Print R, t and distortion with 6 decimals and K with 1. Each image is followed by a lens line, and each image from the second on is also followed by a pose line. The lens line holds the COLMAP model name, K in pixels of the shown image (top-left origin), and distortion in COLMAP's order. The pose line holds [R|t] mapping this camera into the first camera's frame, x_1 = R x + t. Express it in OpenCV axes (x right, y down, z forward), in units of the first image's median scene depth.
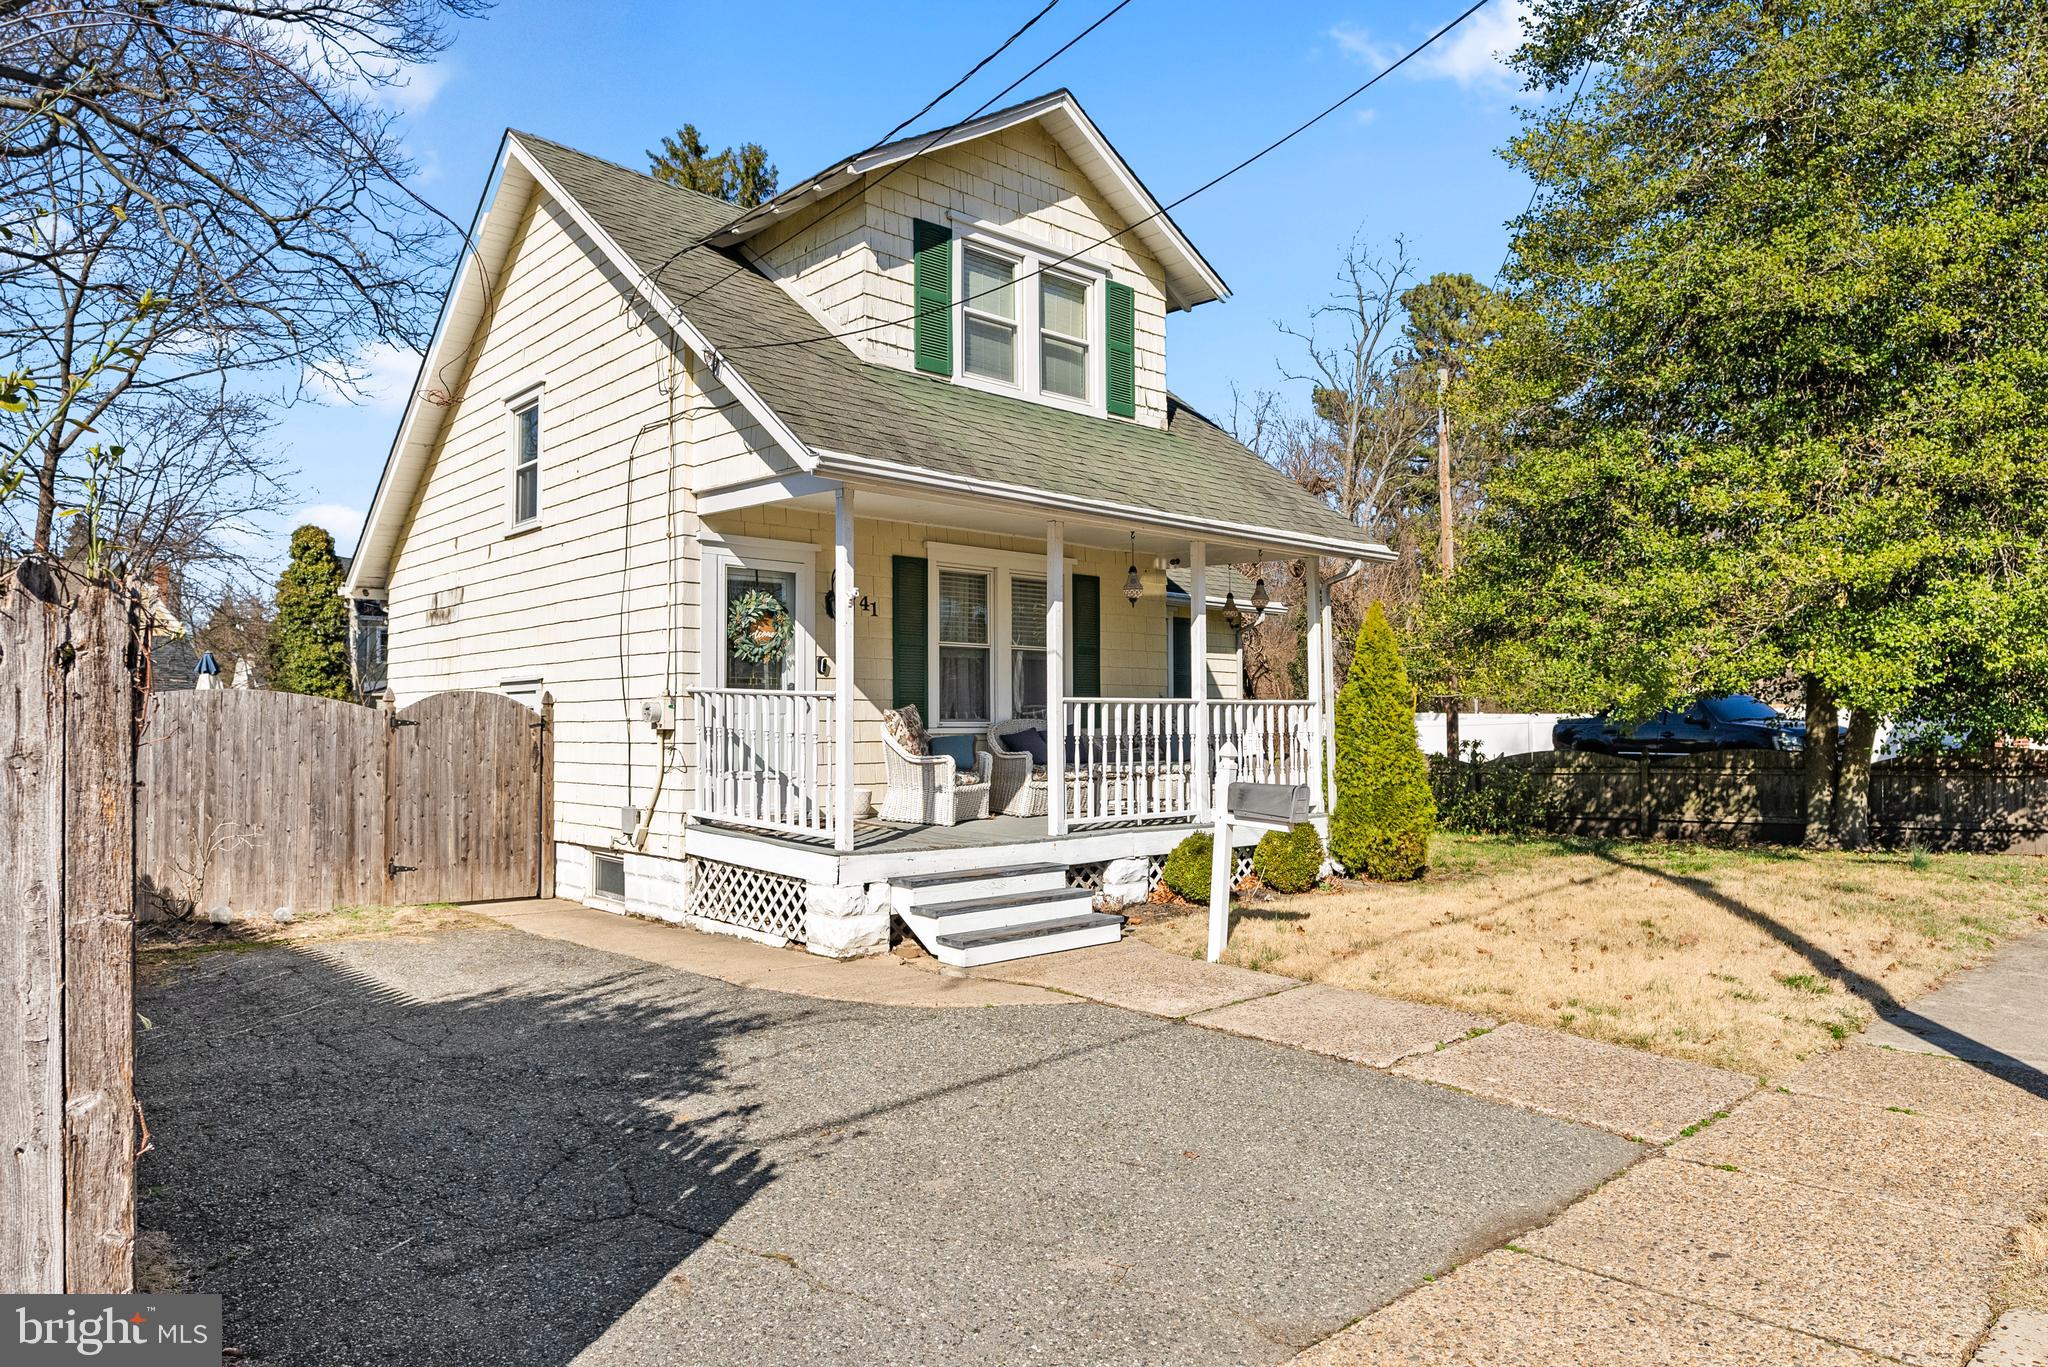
lens RADIAL K [[1289.6, 0, 1025.4], [0, 1289.6, 689.6], [0, 0, 1]] dist [0.000885, 0.000082]
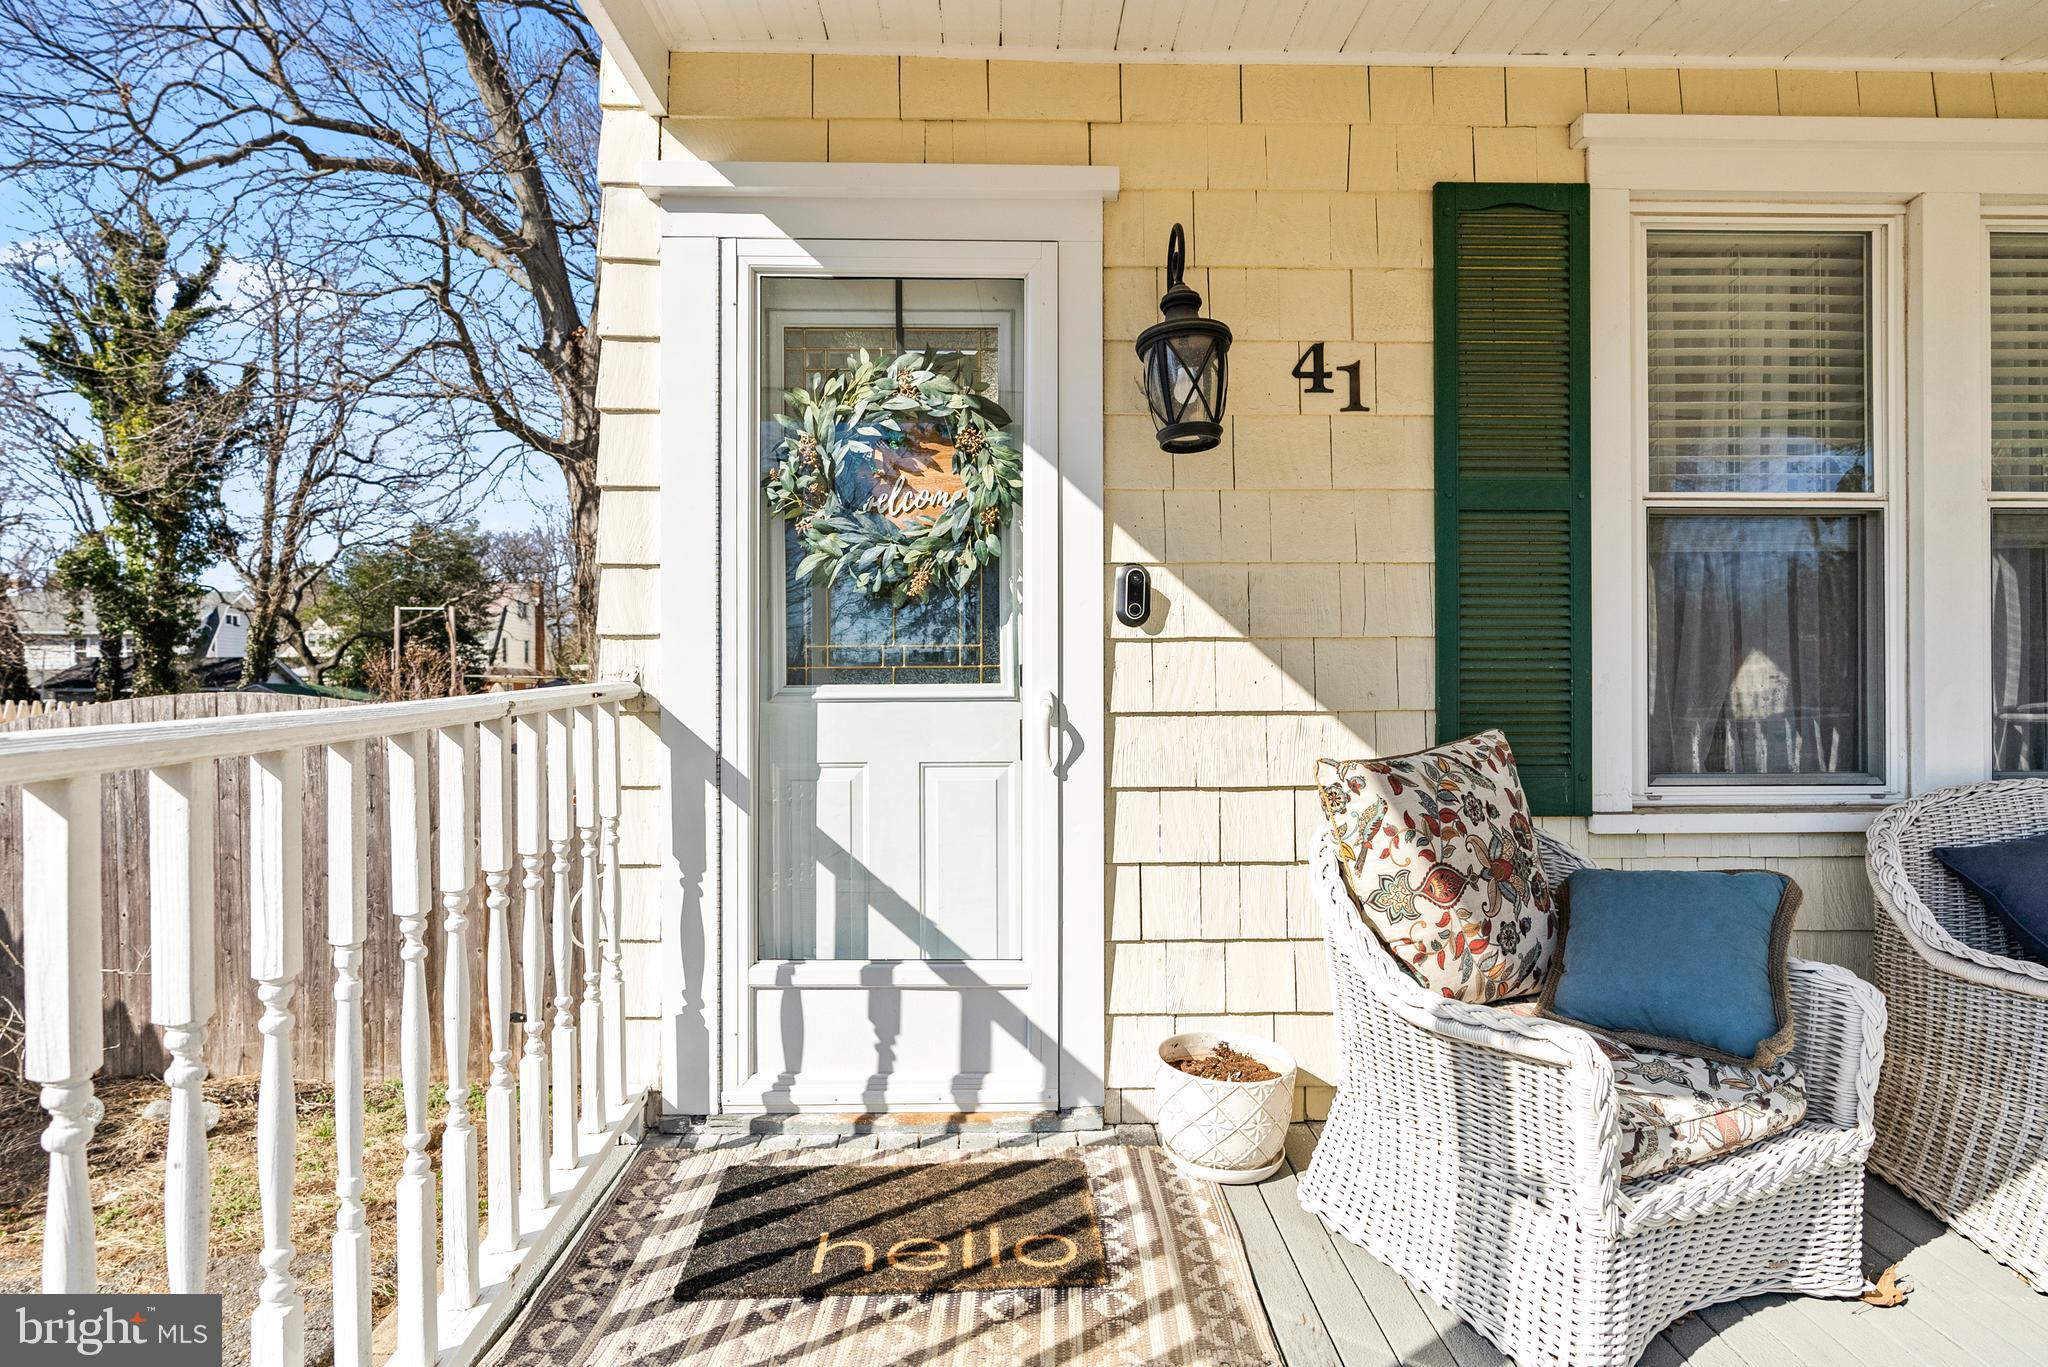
lens RADIAL K [[1094.5, 0, 1024.7], [0, 1094.5, 702.0], [0, 0, 1]] dist [-0.011111, -0.000525]
pose [[0.755724, 0.004811, -0.654872, -0.016687], [0.019272, 0.999377, 0.029582, -0.002454], [0.654606, -0.034977, 0.755160, 0.788606]]
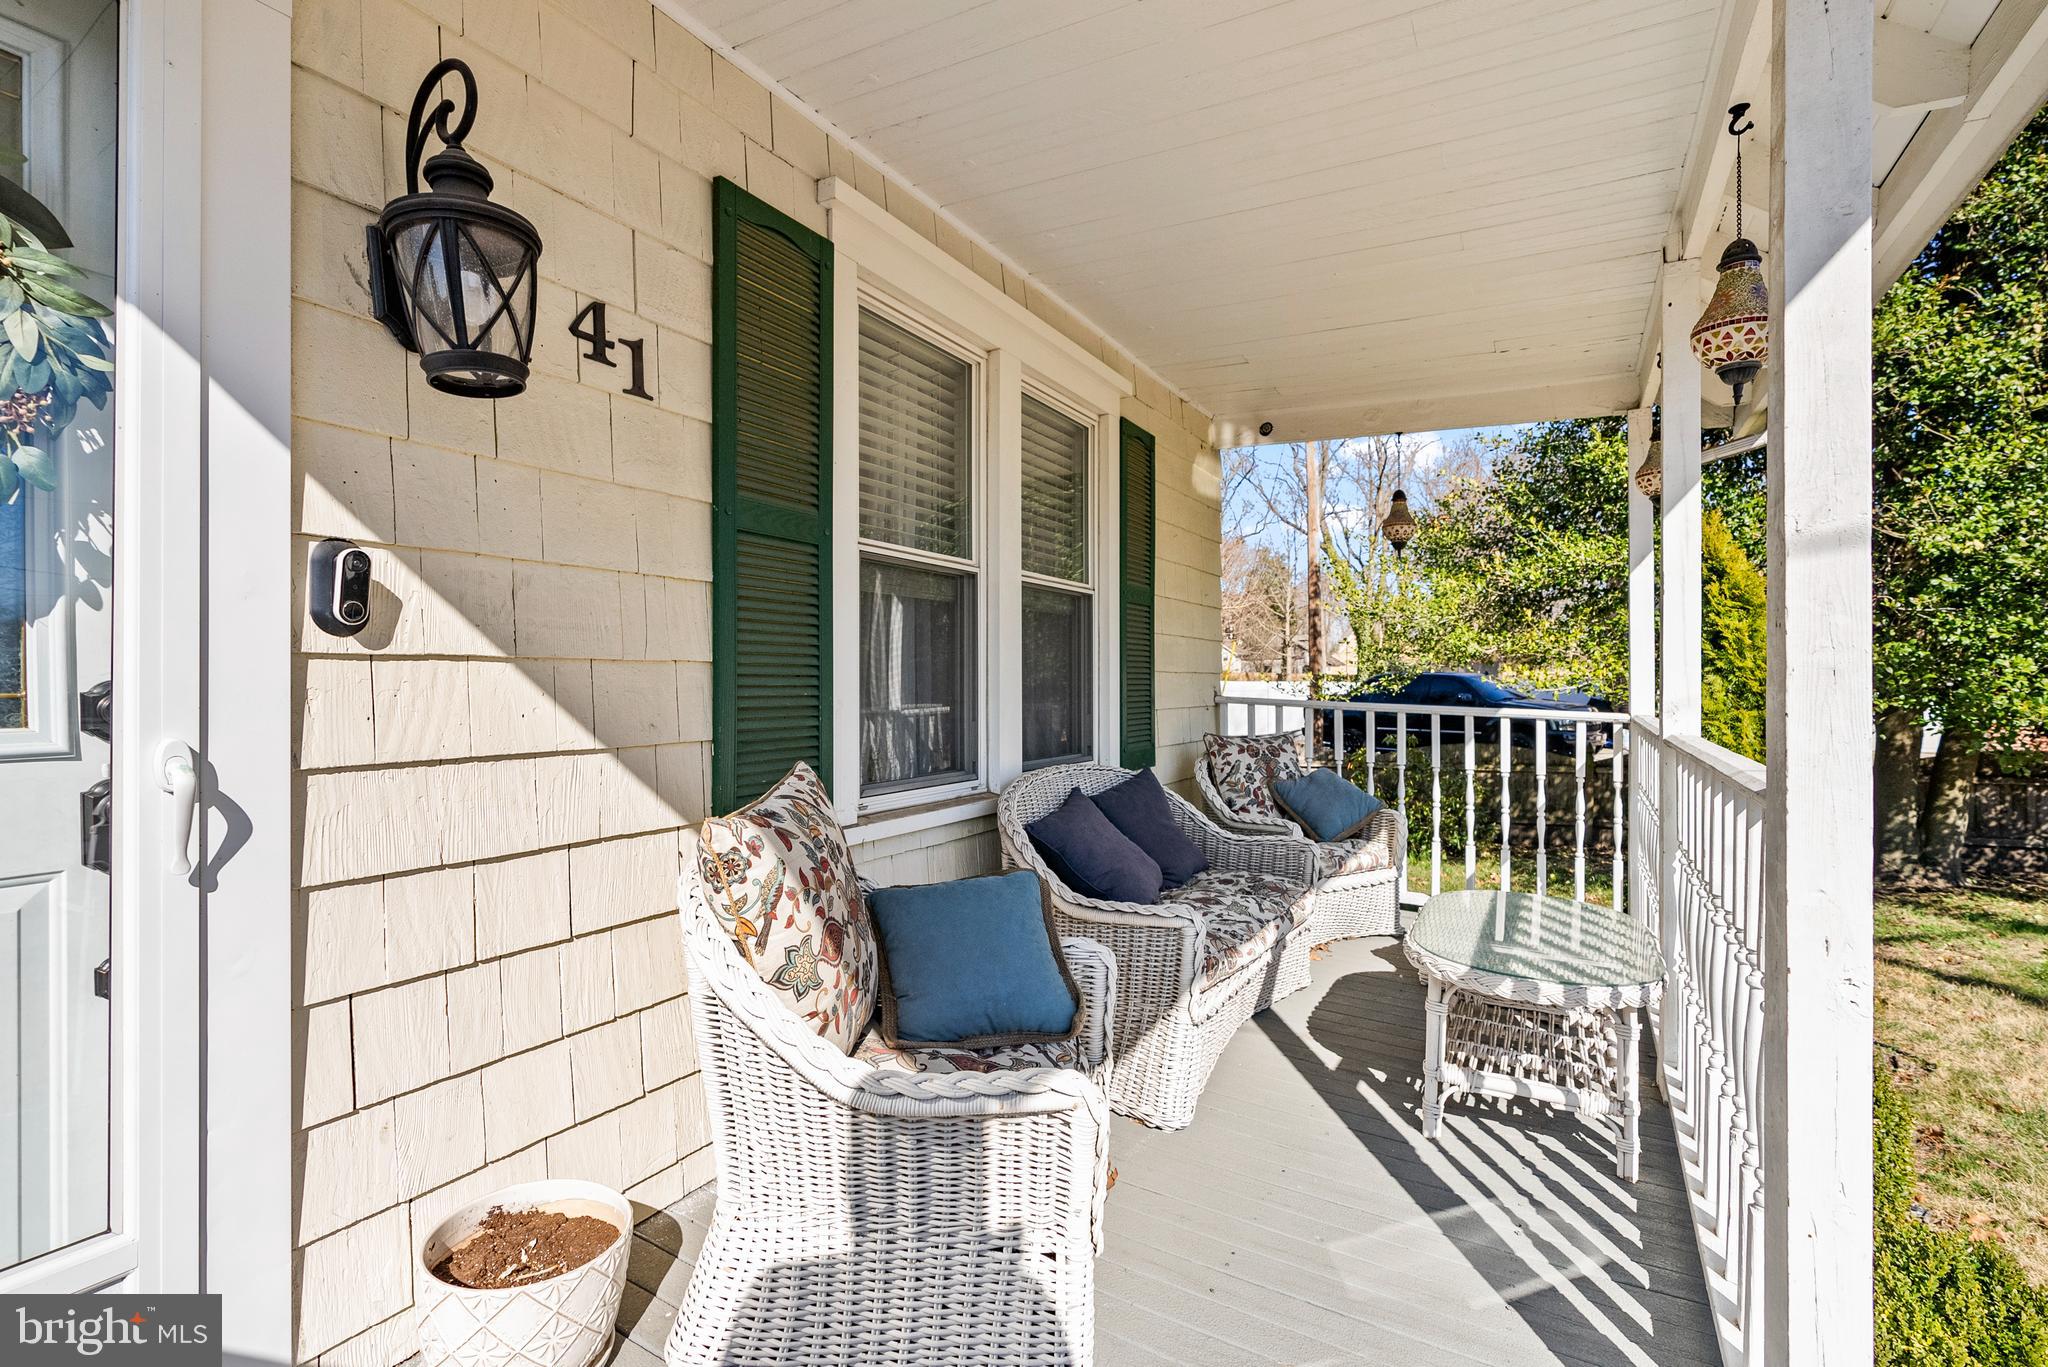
lens RADIAL K [[931.3, 0, 1034.6], [0, 931.3, 686.4], [0, 0, 1]] dist [-0.013903, 0.004638]
pose [[0.947580, 0.006040, 0.319462, -0.103688], [-0.016923, 0.999367, 0.031301, -0.009964], [-0.319070, -0.035067, 0.947082, 0.828148]]
